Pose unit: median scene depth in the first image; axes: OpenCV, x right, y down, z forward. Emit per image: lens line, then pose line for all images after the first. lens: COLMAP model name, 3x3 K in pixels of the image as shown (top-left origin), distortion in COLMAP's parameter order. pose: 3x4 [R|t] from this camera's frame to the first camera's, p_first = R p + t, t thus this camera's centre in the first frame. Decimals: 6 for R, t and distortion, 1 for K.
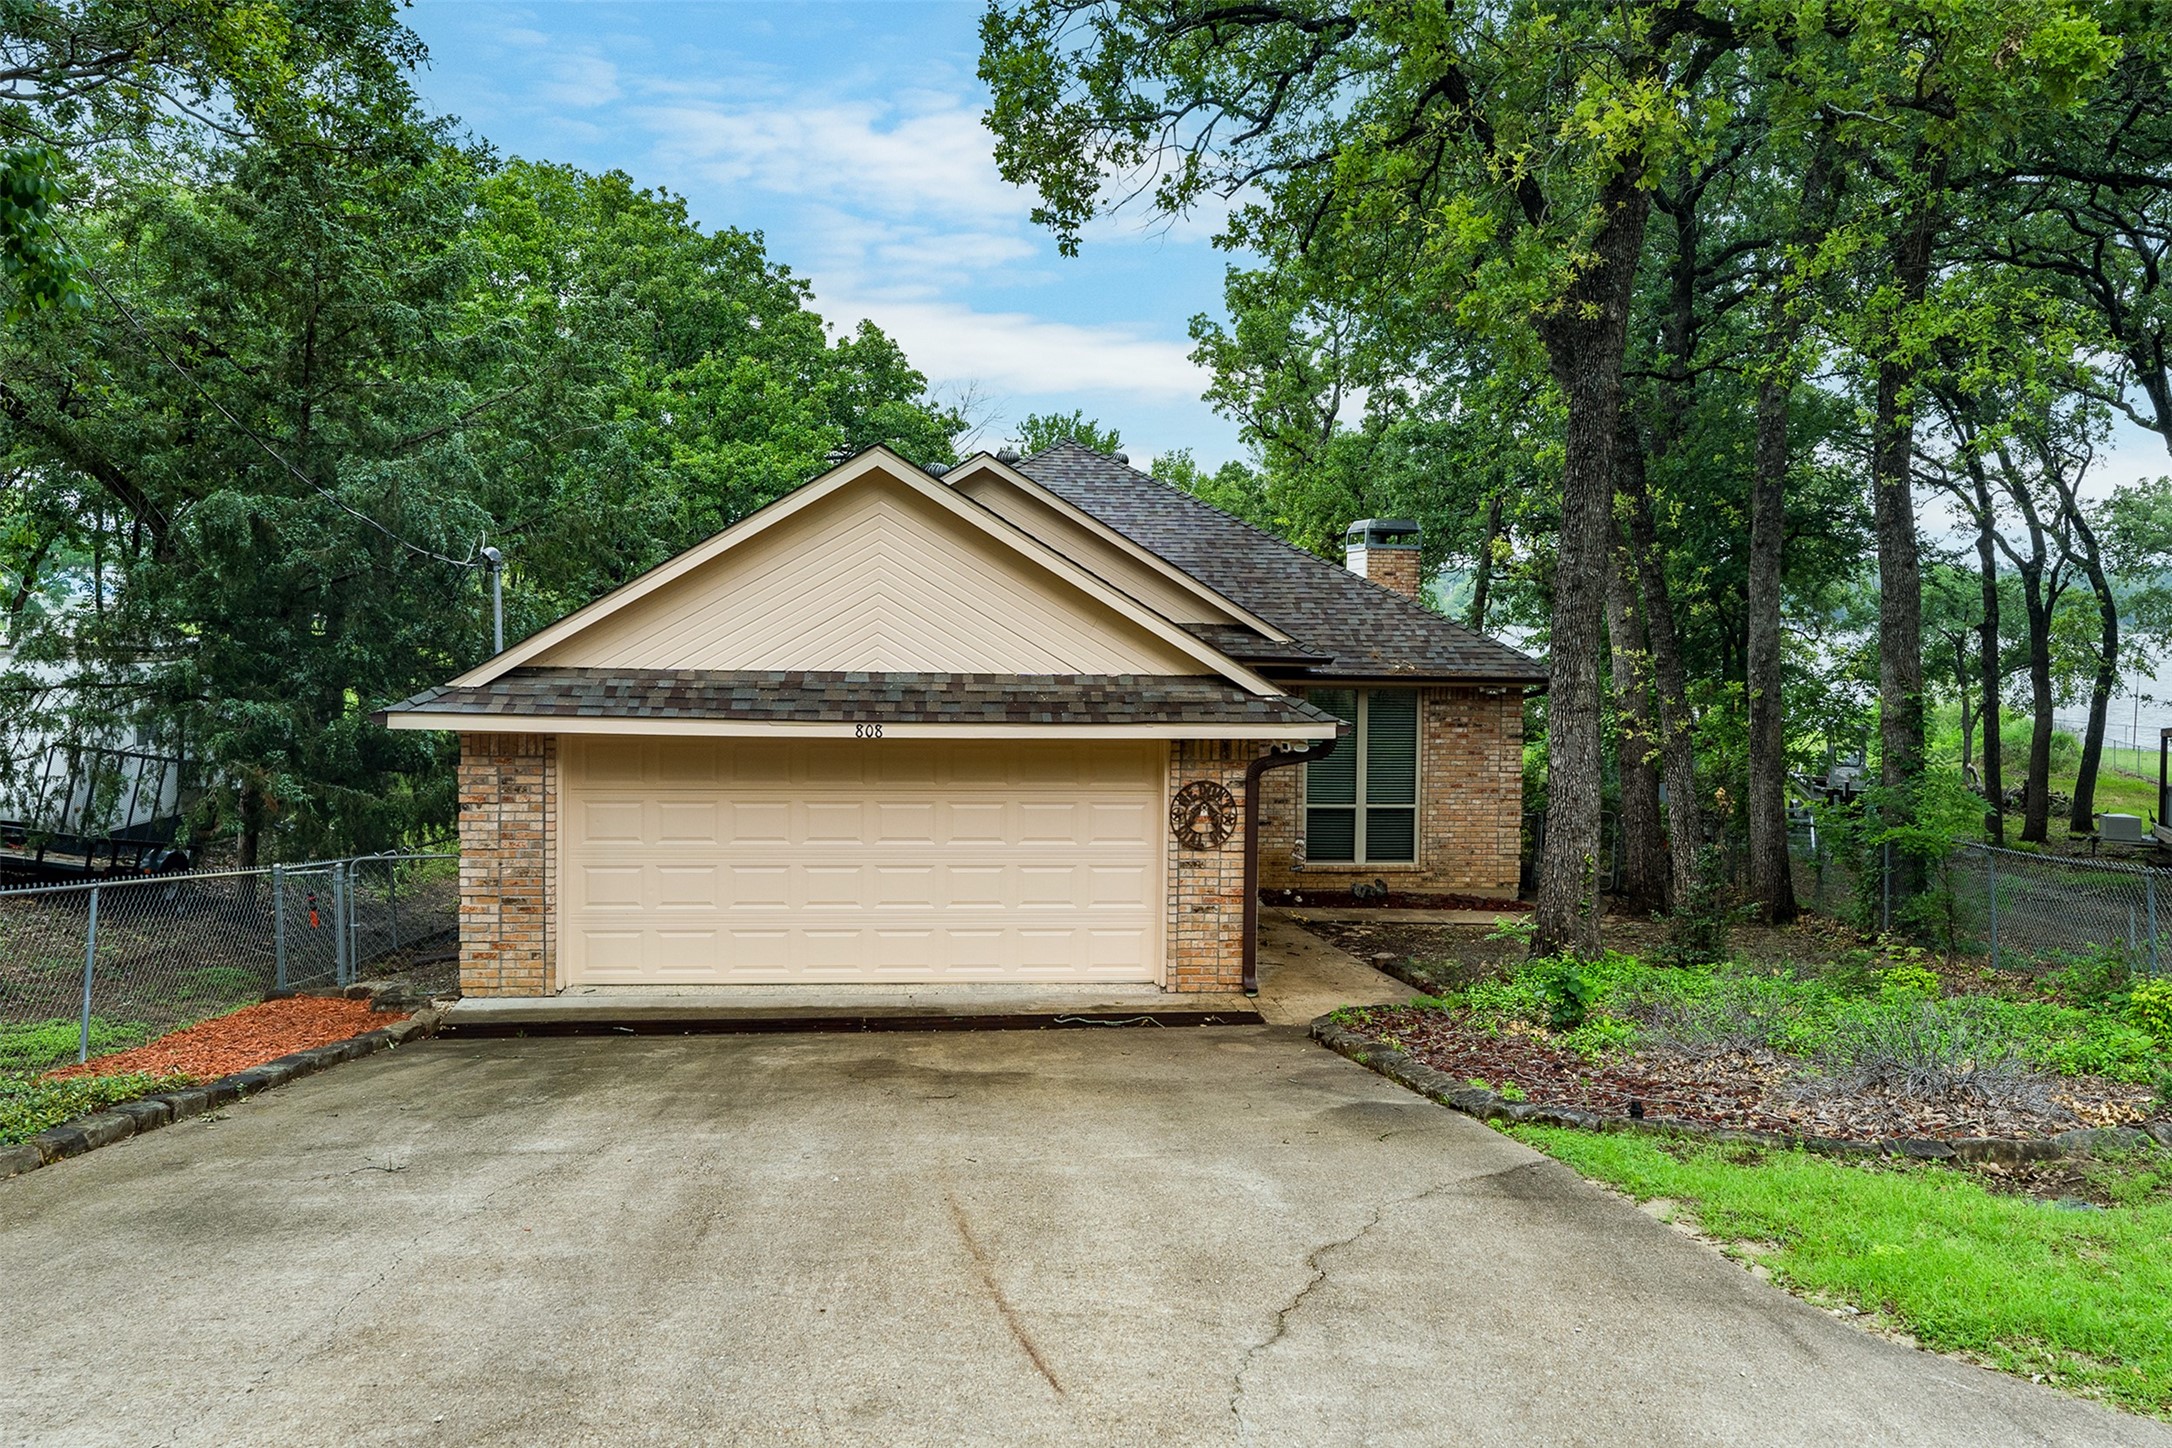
lens RADIAL K [[1531.9, 0, 1086.0], [0, 1531.9, 724.0], [0, 0, 1]] dist [0.008722, 0.000548]
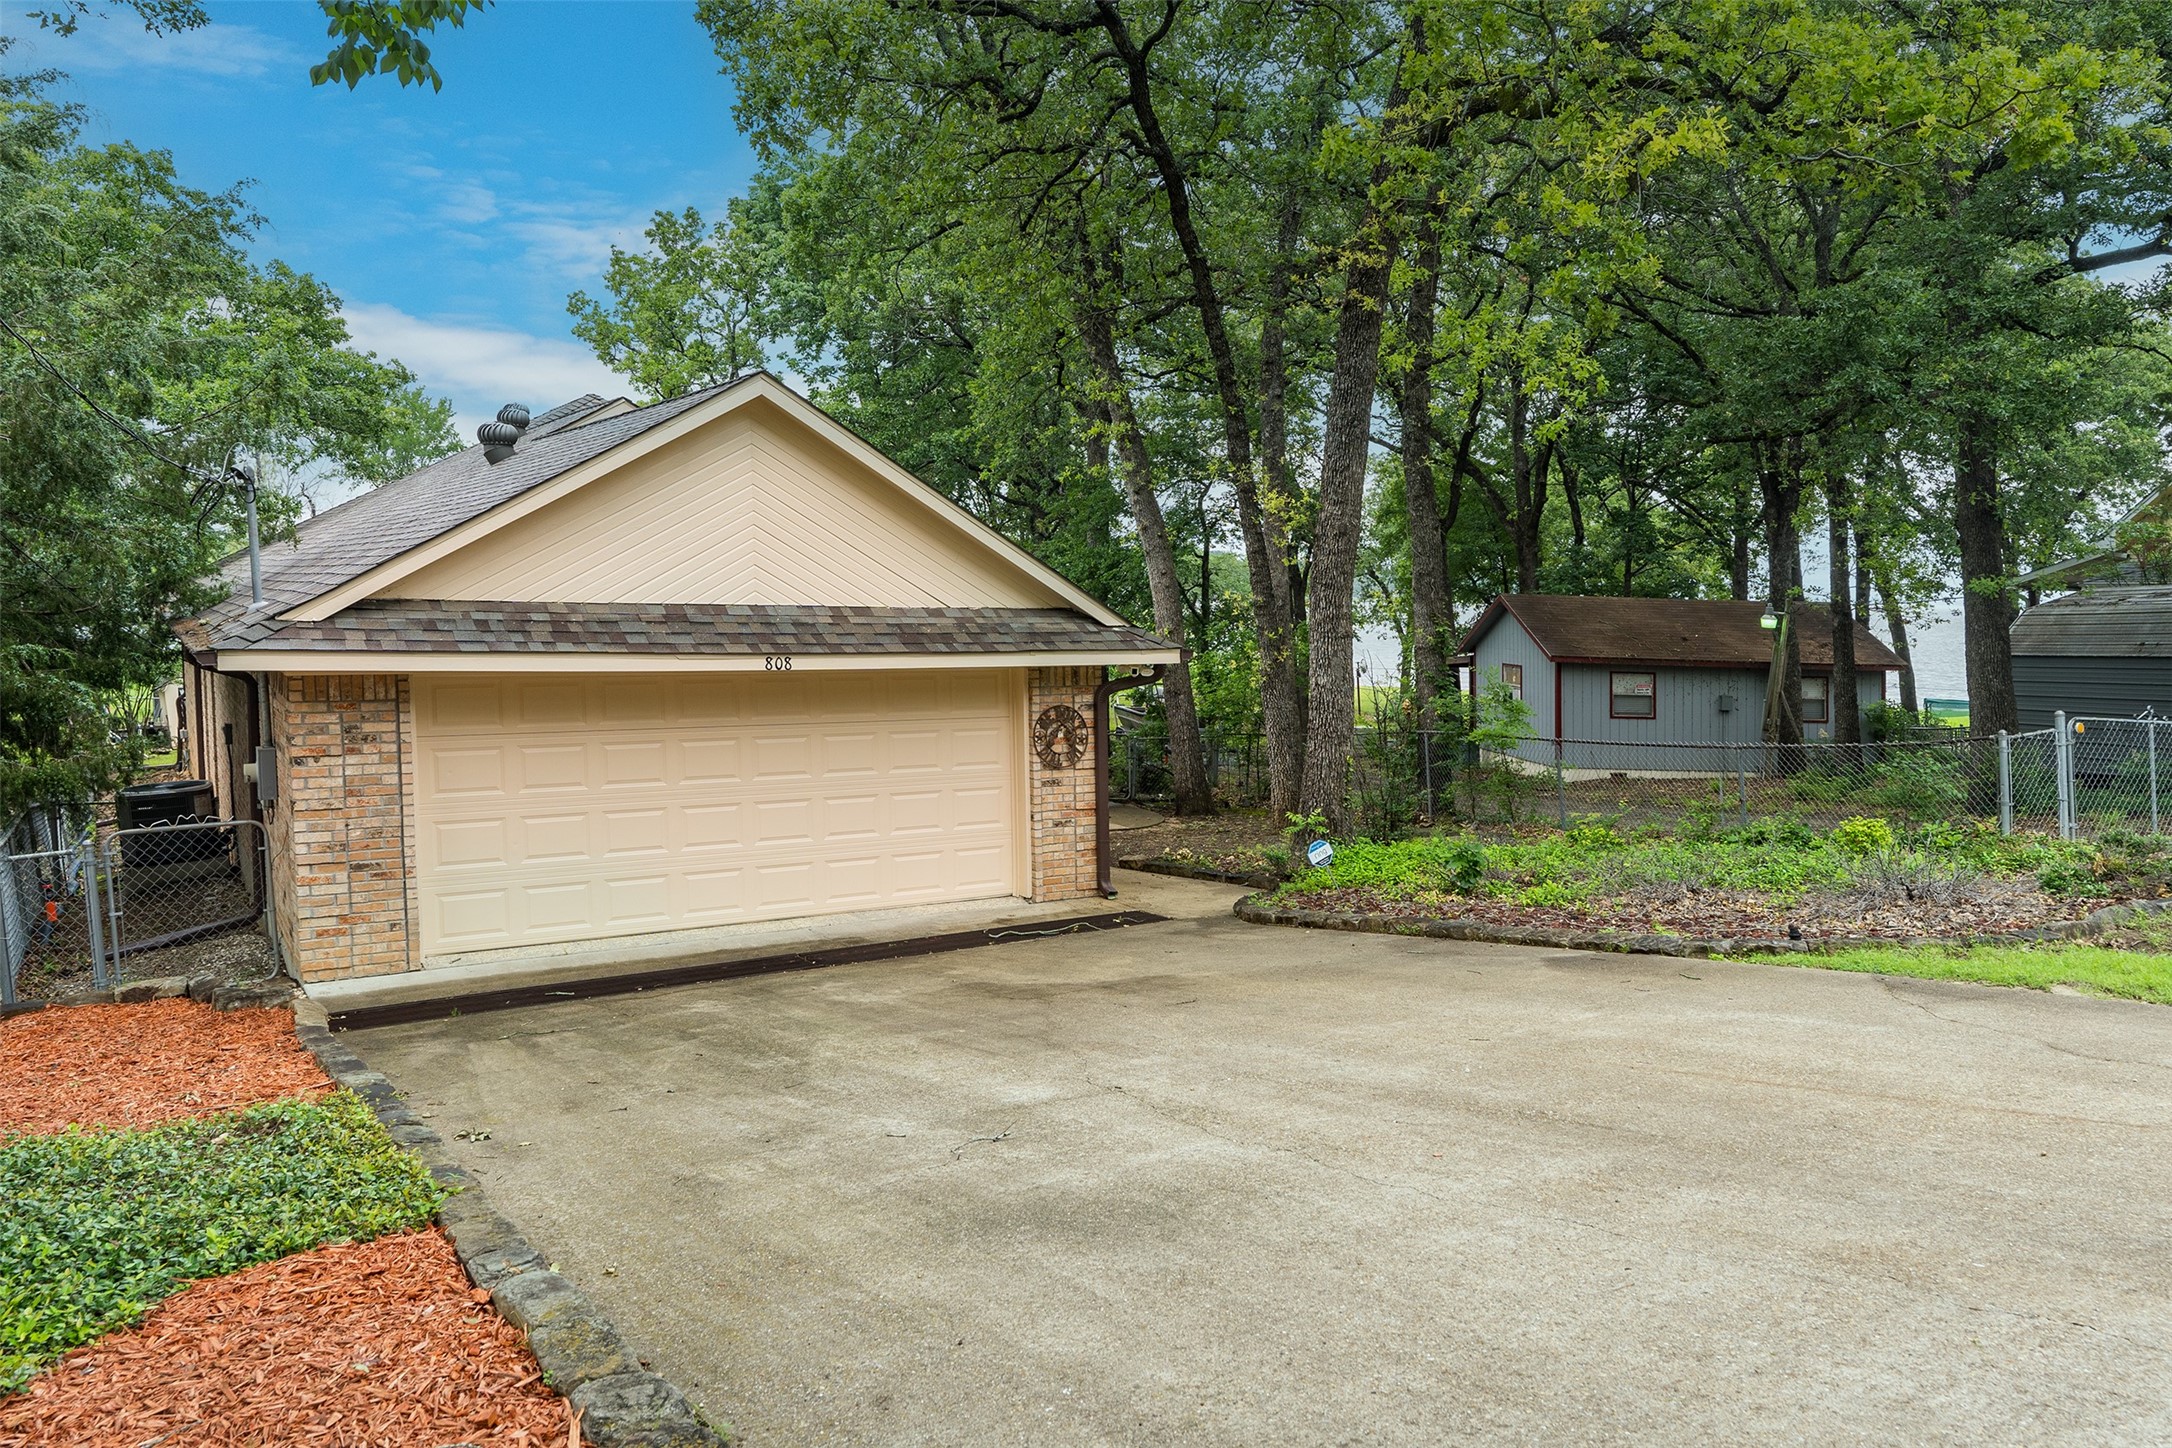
lens RADIAL K [[1350.3, 0, 1085.9], [0, 1350.3, 684.3], [0, 0, 1]] dist [0.000835, 0.001339]
pose [[0.905416, -0.025247, 0.423774, -0.317540], [0.022166, 0.999680, 0.012198, 0.011247], [-0.423947, -0.001651, 0.905686, 0.127791]]
